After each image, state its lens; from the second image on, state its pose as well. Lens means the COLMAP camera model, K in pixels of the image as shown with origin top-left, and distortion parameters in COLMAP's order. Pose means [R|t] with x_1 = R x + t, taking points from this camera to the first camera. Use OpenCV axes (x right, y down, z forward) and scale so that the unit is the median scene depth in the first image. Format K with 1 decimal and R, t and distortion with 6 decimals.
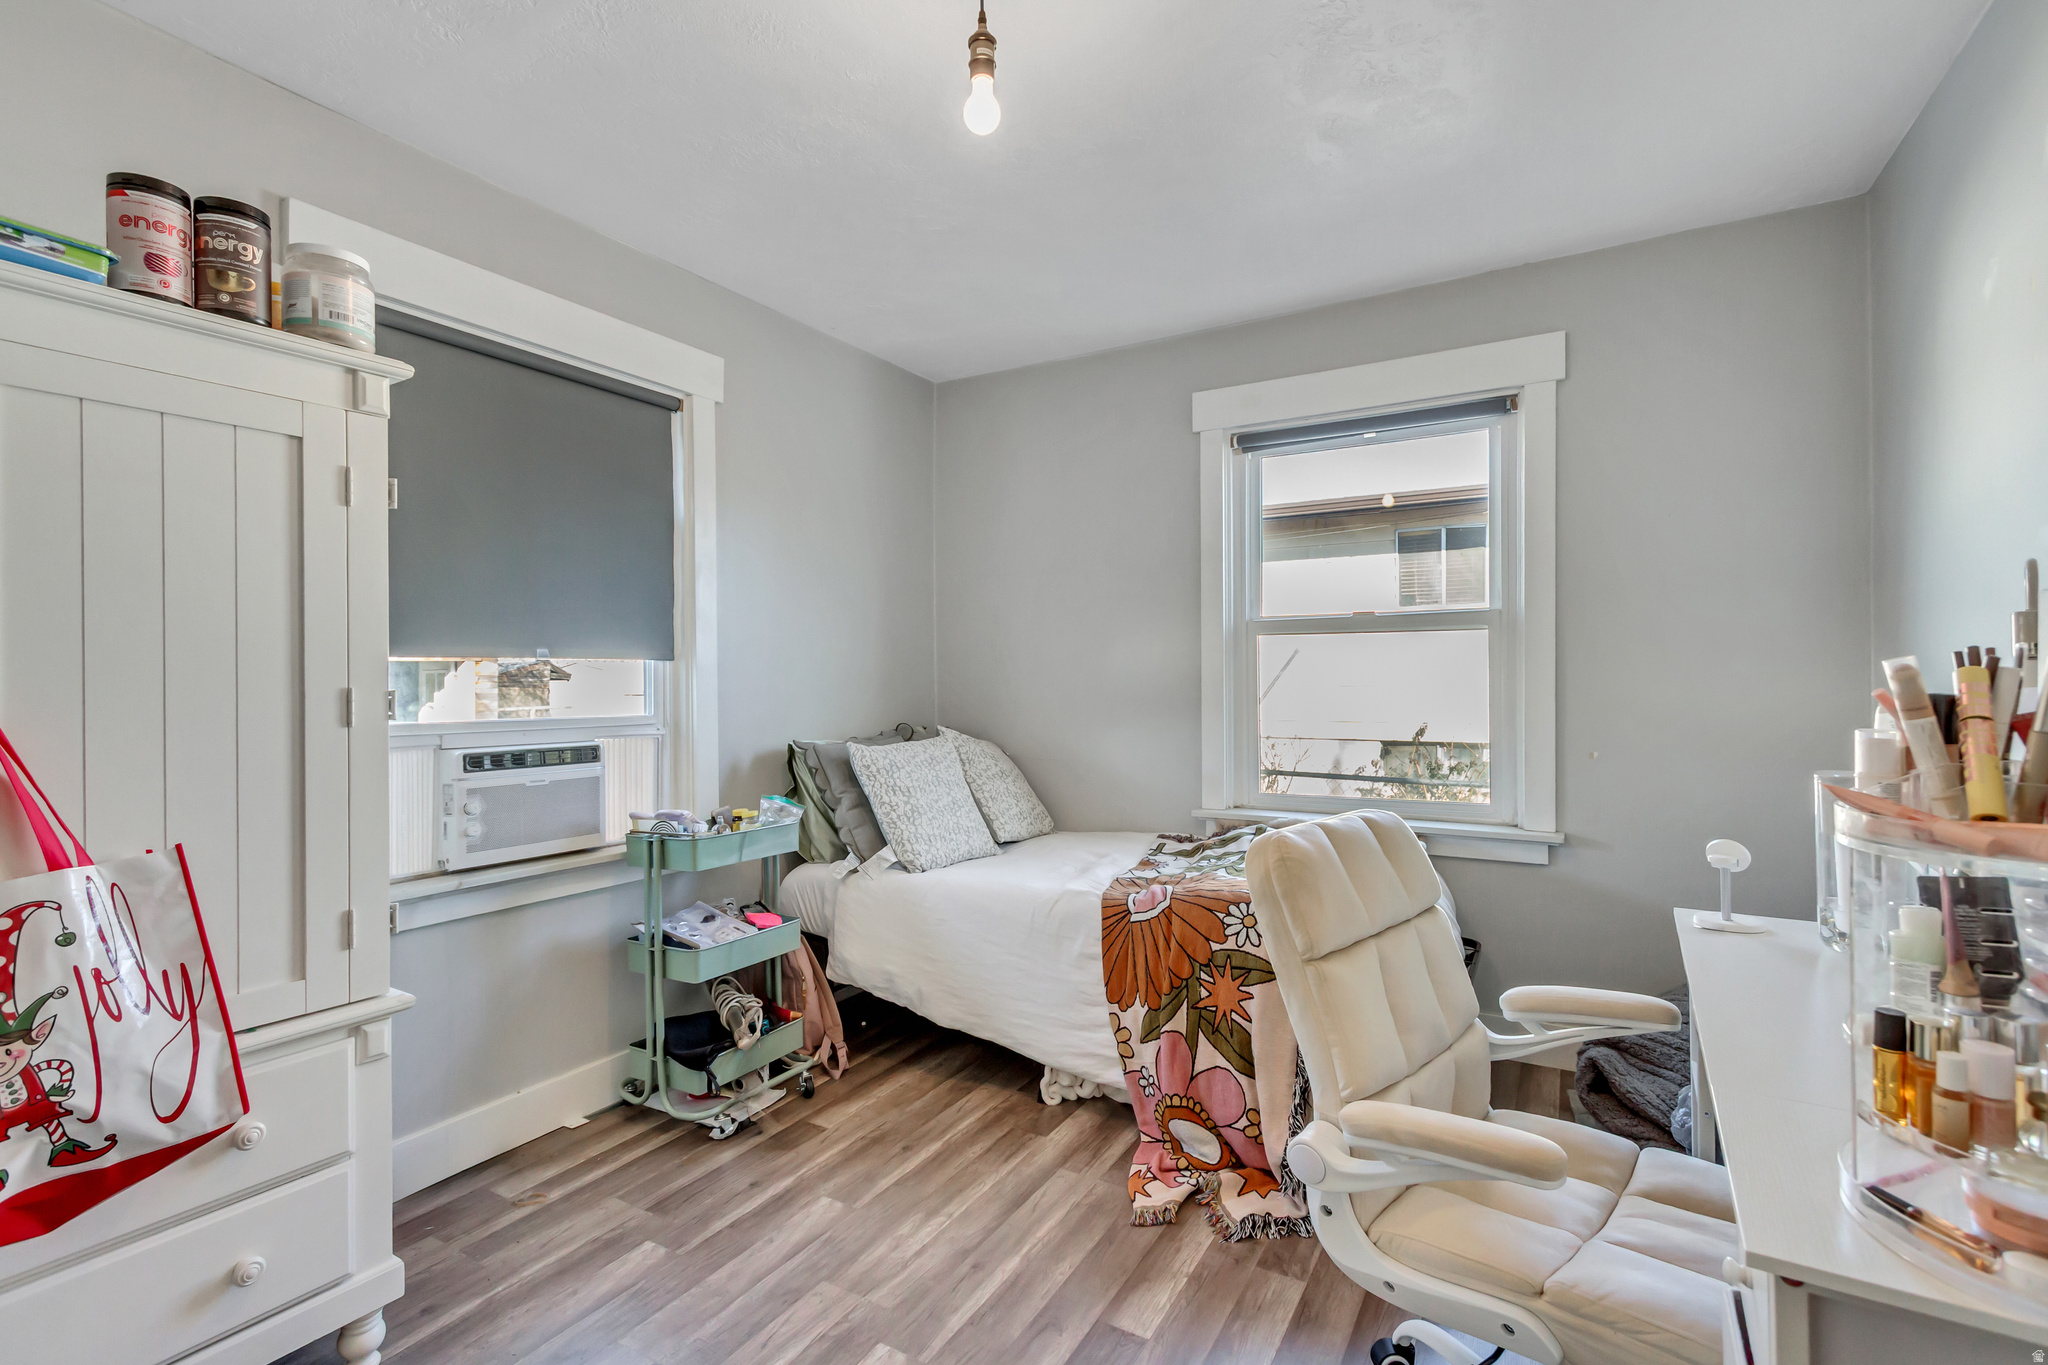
lens RADIAL K [[940.0, 0, 1031.5], [0, 940.0, 684.7], [0, 0, 1]] dist [0.004708, -0.001199]
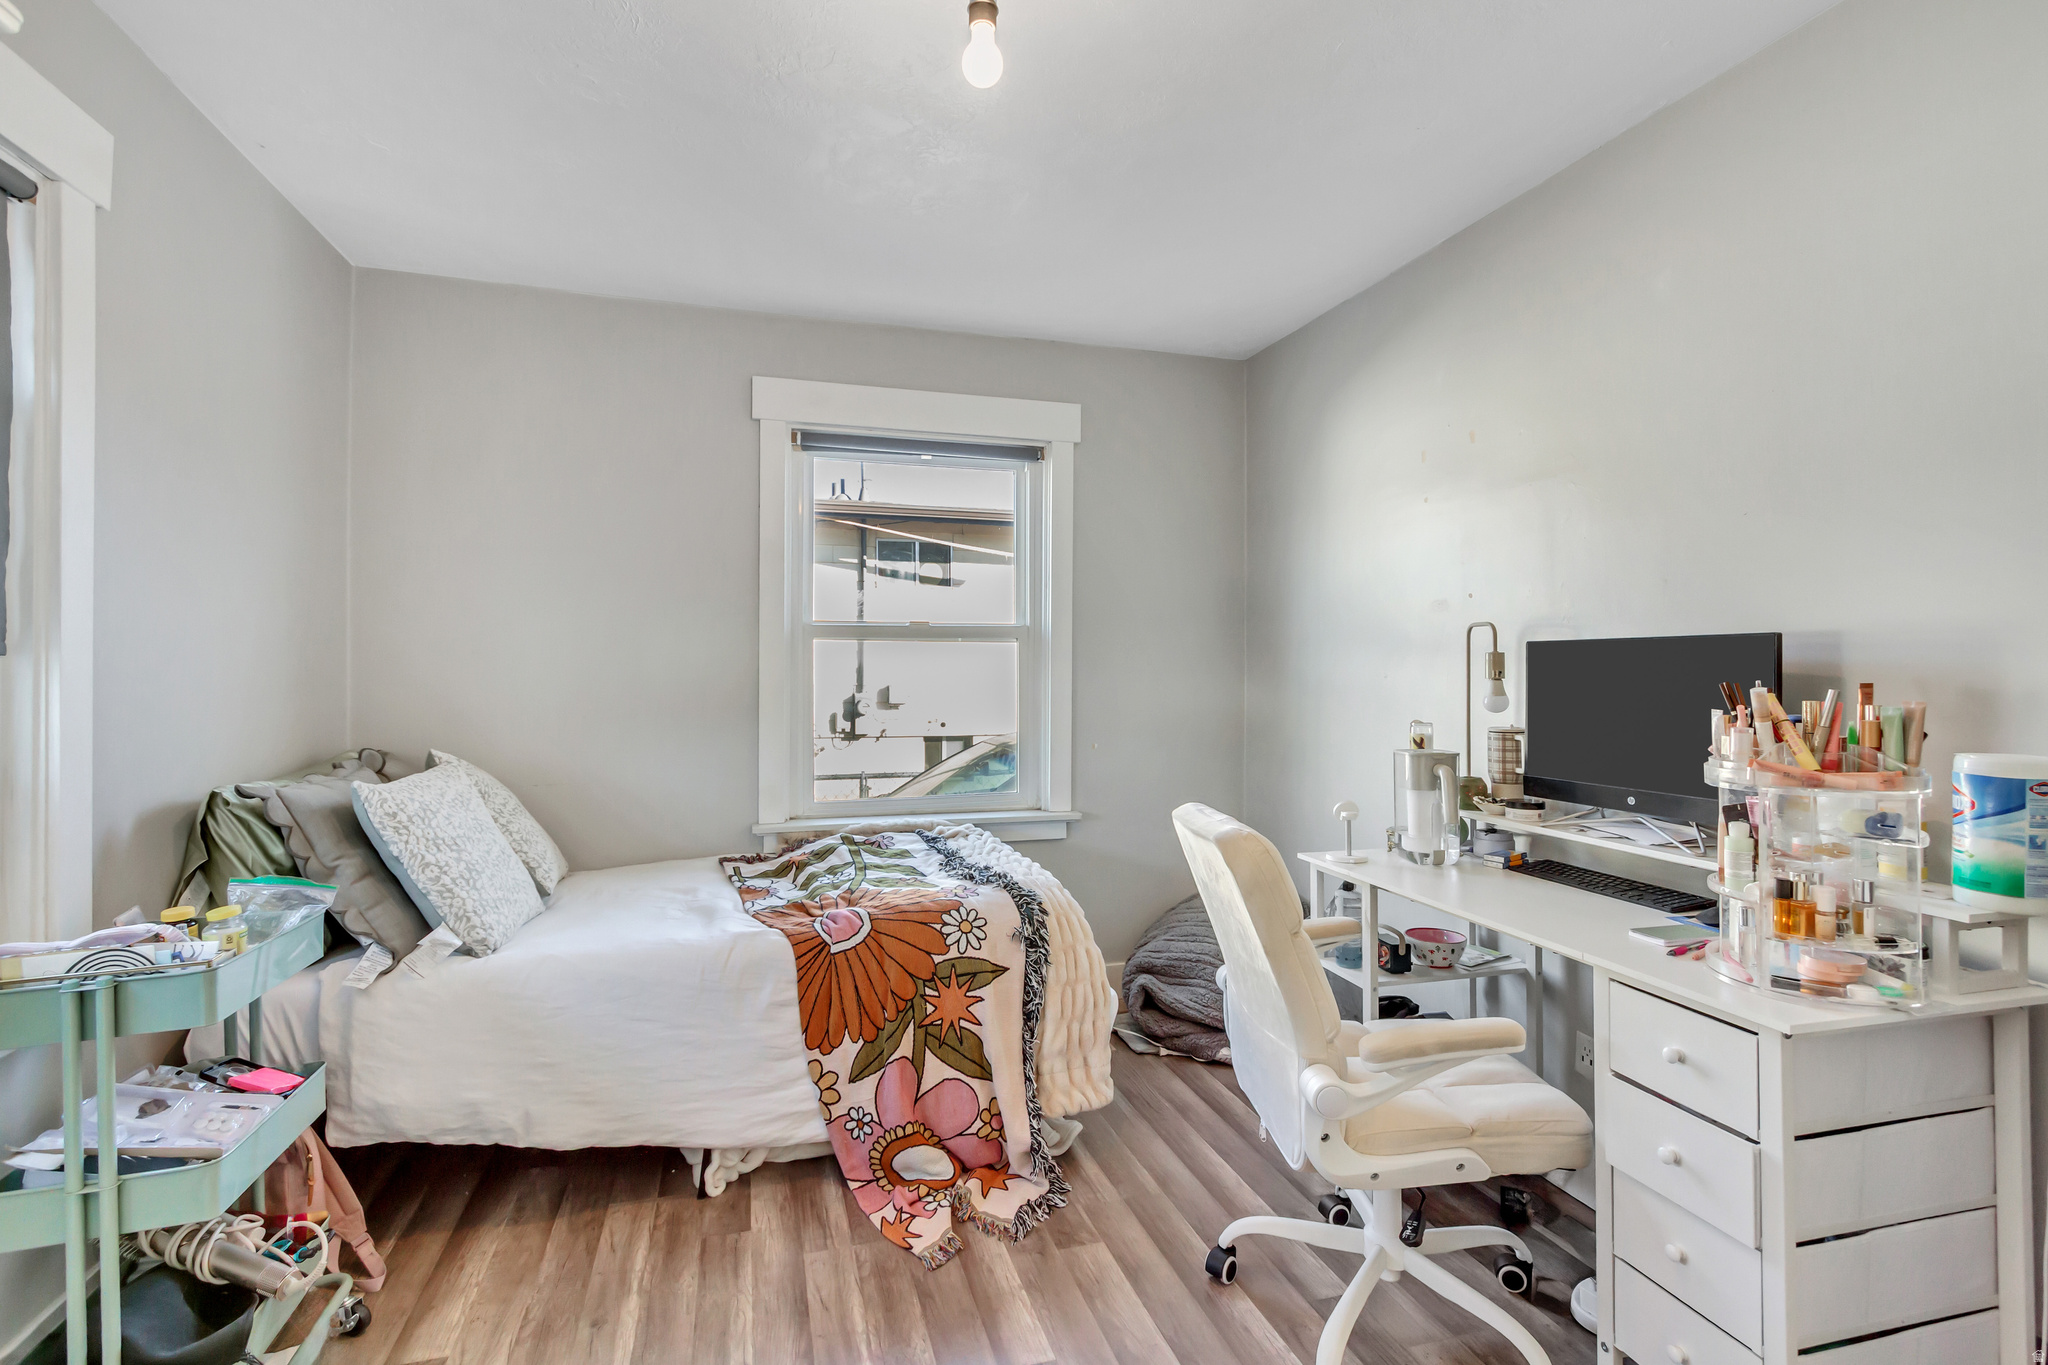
lens RADIAL K [[940.0, 0, 1026.2], [0, 940.0, 670.5], [0, 0, 1]] dist [0.004708, -0.001199]
pose [[0.687327, 0.008550, 0.726297, -0.428772], [-0.000057, 0.999931, -0.011716, -0.012415], [-0.726348, 0.008011, 0.687281, 0.231461]]
